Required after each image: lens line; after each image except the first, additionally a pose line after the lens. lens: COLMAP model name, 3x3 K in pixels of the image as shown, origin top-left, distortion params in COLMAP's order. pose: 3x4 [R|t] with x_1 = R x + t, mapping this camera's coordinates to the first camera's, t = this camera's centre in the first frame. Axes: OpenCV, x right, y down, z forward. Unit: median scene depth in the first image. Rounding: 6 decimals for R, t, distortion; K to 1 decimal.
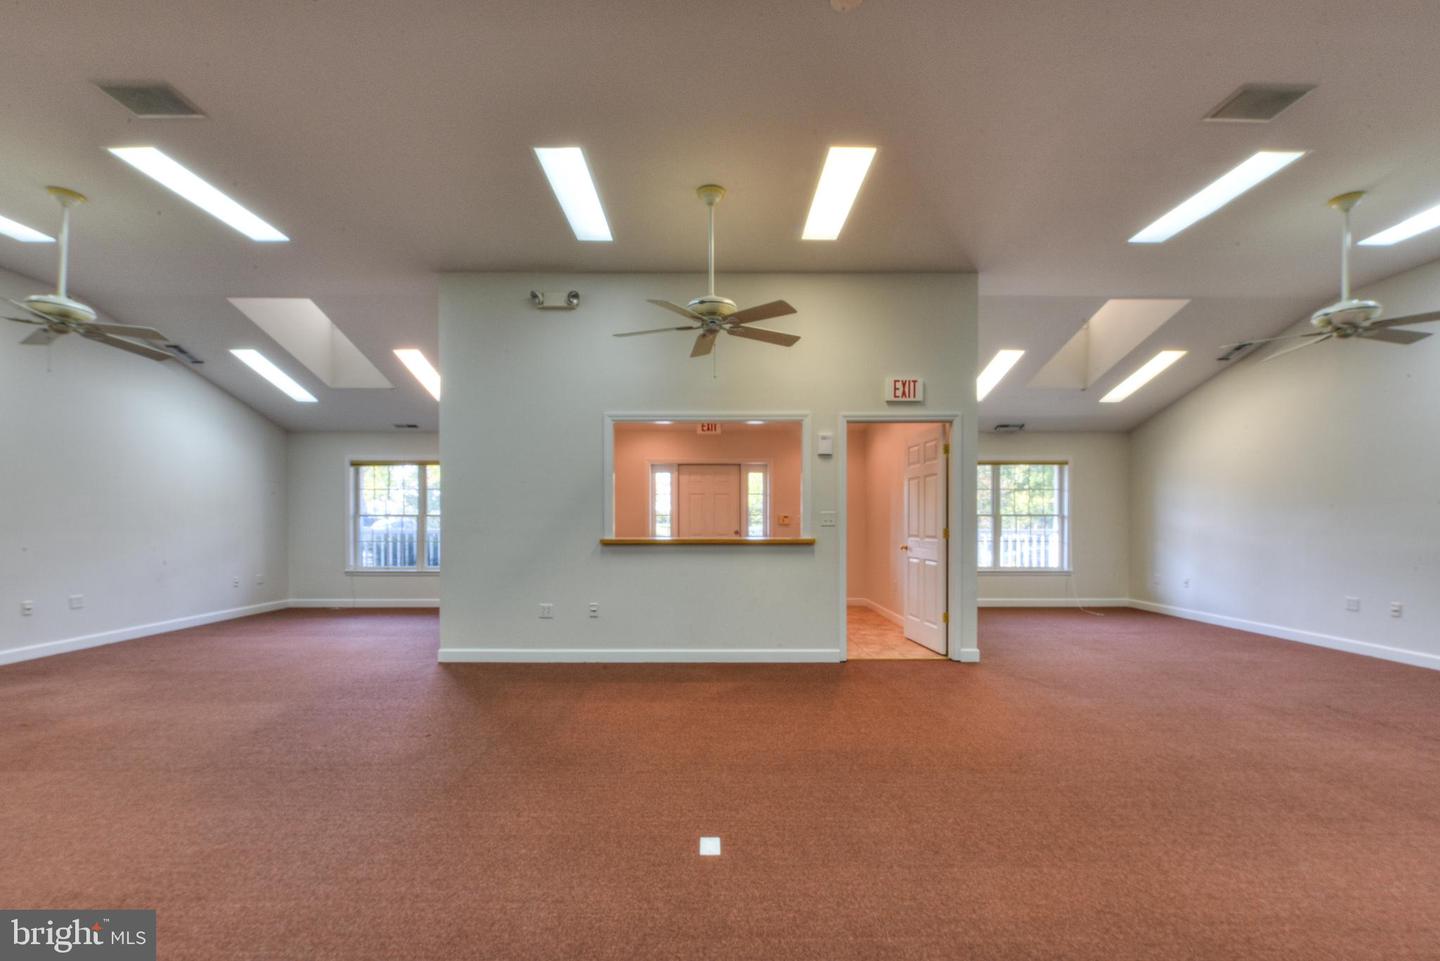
lens RADIAL K [[670.1, 0, 712.7], [0, 670.1, 530.2], [0, 0, 1]] dist [-0.002409, -0.000917]
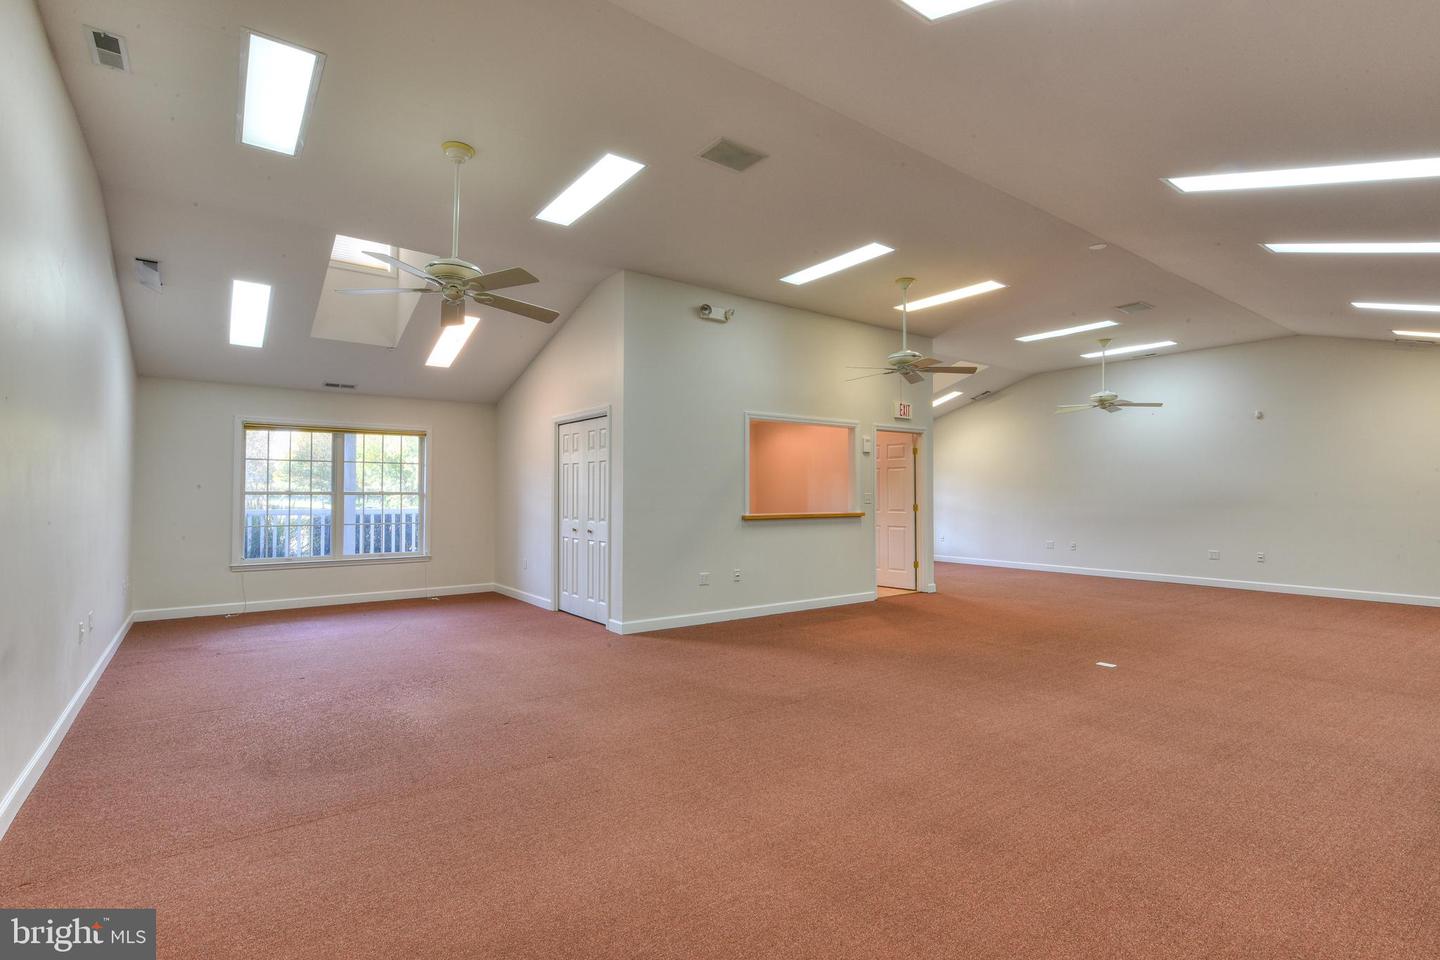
lens RADIAL K [[714.2, 0, 714.5], [0, 714.2, 476.6], [0, 0, 1]] dist [-0.014799, 0.004166]
pose [[0.795045, 0.017708, 0.606292, -0.961440], [0.008103, 0.999174, -0.039809, -0.004986], [-0.606497, 0.036563, 0.794245, 0.008743]]
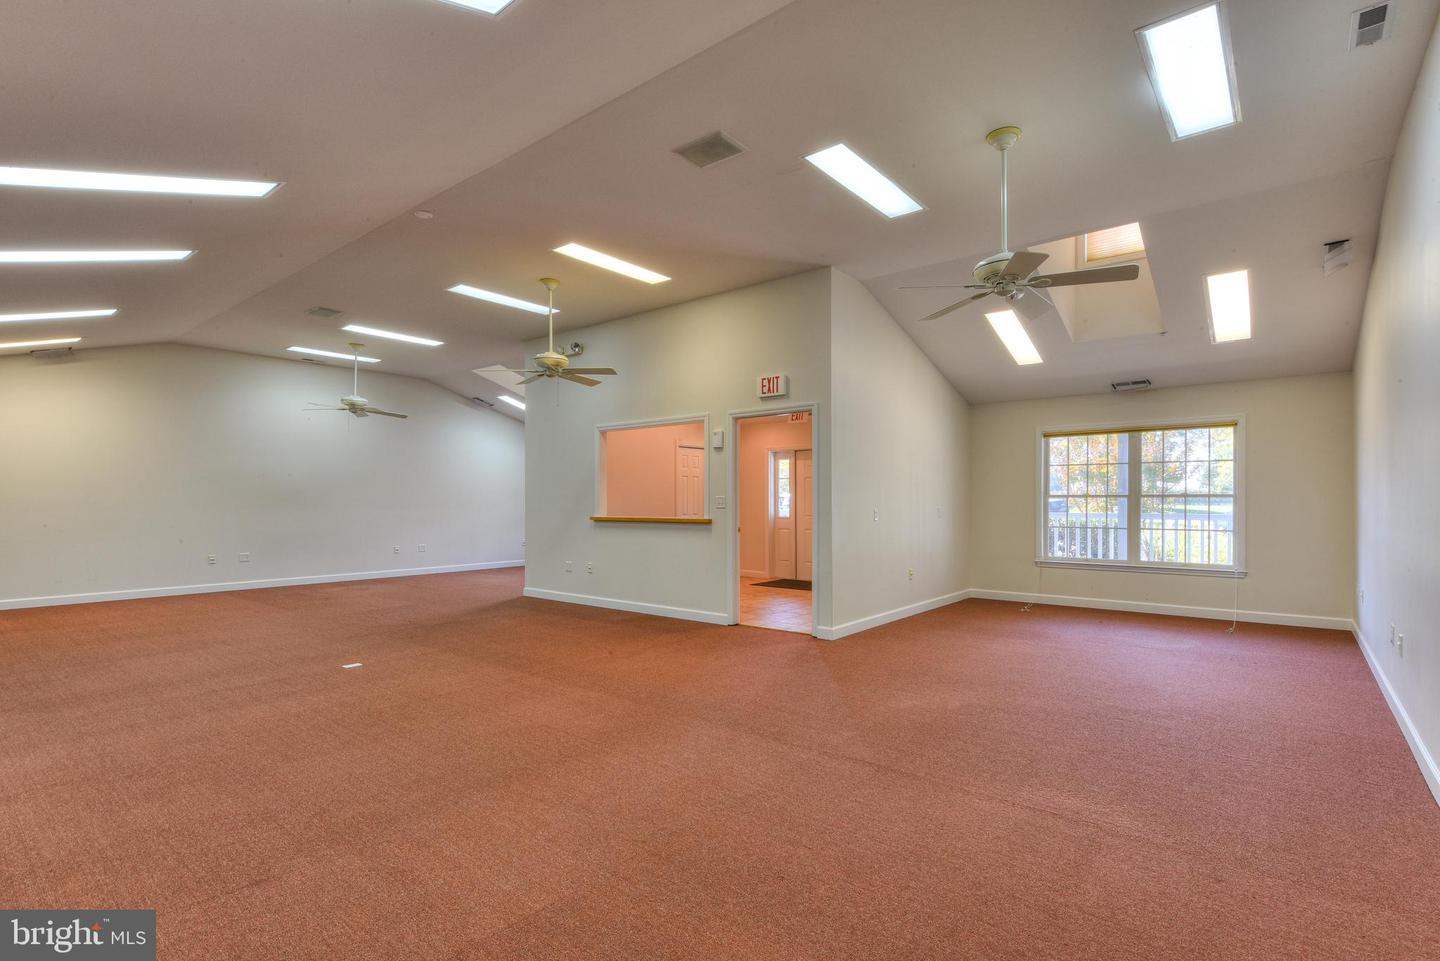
lens RADIAL K [[714.2, 0, 685.5], [0, 714.2, 516.0], [0, 0, 1]] dist [-0.014799, 0.004166]
pose [[0.750693, 0.011054, -0.660559, 0.930181], [-0.006140, 0.999934, 0.009755, -0.004092], [0.660623, -0.003268, 0.750711, 0.015889]]
